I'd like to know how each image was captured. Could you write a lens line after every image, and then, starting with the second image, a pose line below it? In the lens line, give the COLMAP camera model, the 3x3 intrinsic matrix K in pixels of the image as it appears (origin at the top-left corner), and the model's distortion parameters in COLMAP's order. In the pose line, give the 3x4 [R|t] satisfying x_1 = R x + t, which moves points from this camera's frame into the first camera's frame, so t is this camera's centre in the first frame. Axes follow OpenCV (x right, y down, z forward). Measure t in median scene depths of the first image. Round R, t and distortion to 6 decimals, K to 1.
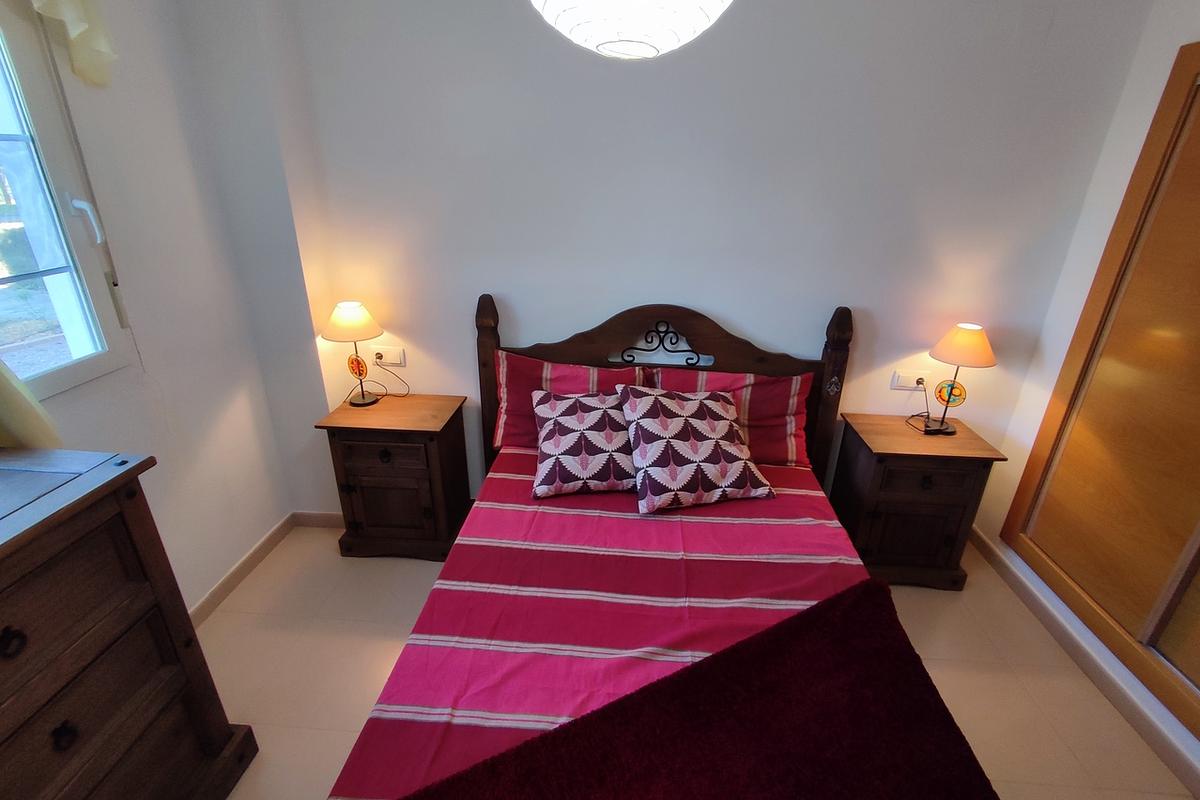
lens RADIAL K [[544.5, 0, 600.0], [0, 544.5, 400.0], [0, 0, 1]] dist [-0.001293, -0.010550]
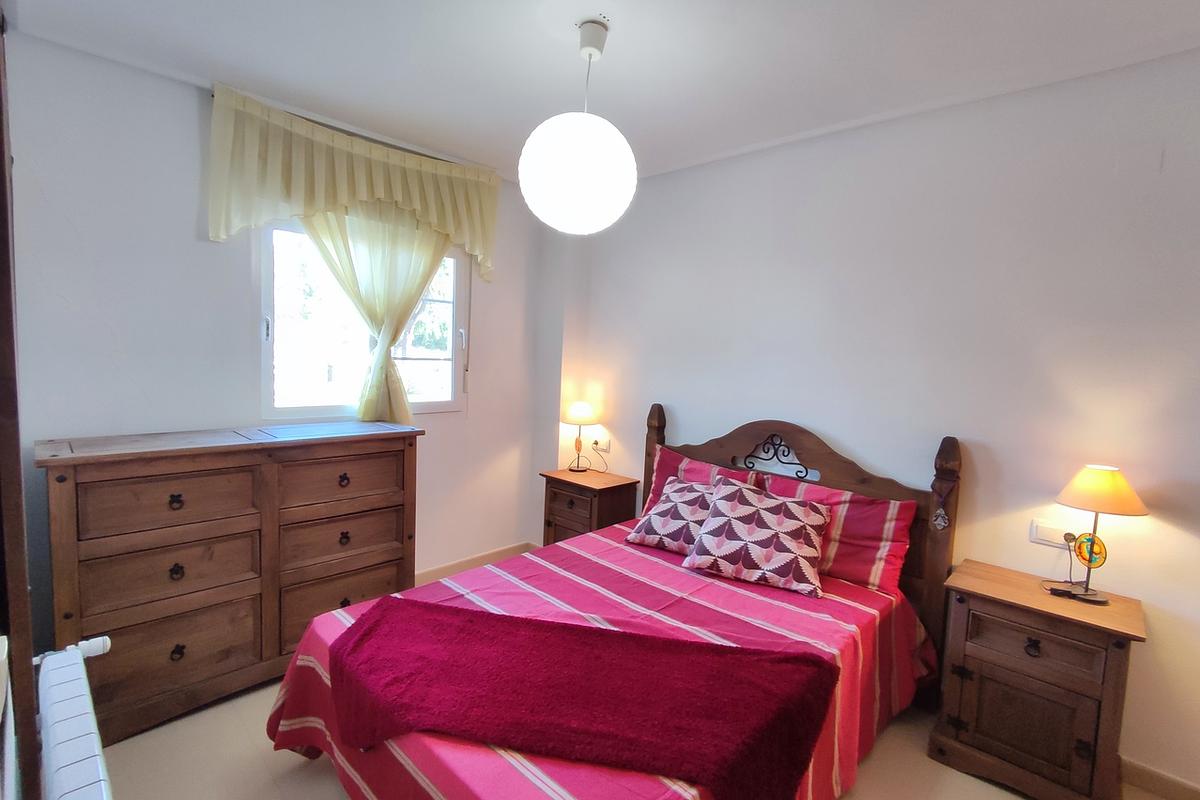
lens RADIAL K [[544.5, 0, 600.0], [0, 544.5, 400.0], [0, 0, 1]] dist [-0.001293, -0.010550]
pose [[0.760579, 0.060617, -0.646409, 0.580882], [-0.279671, 0.929113, -0.241938, 0.175481], [0.585921, 0.364795, 0.723616, -0.096431]]
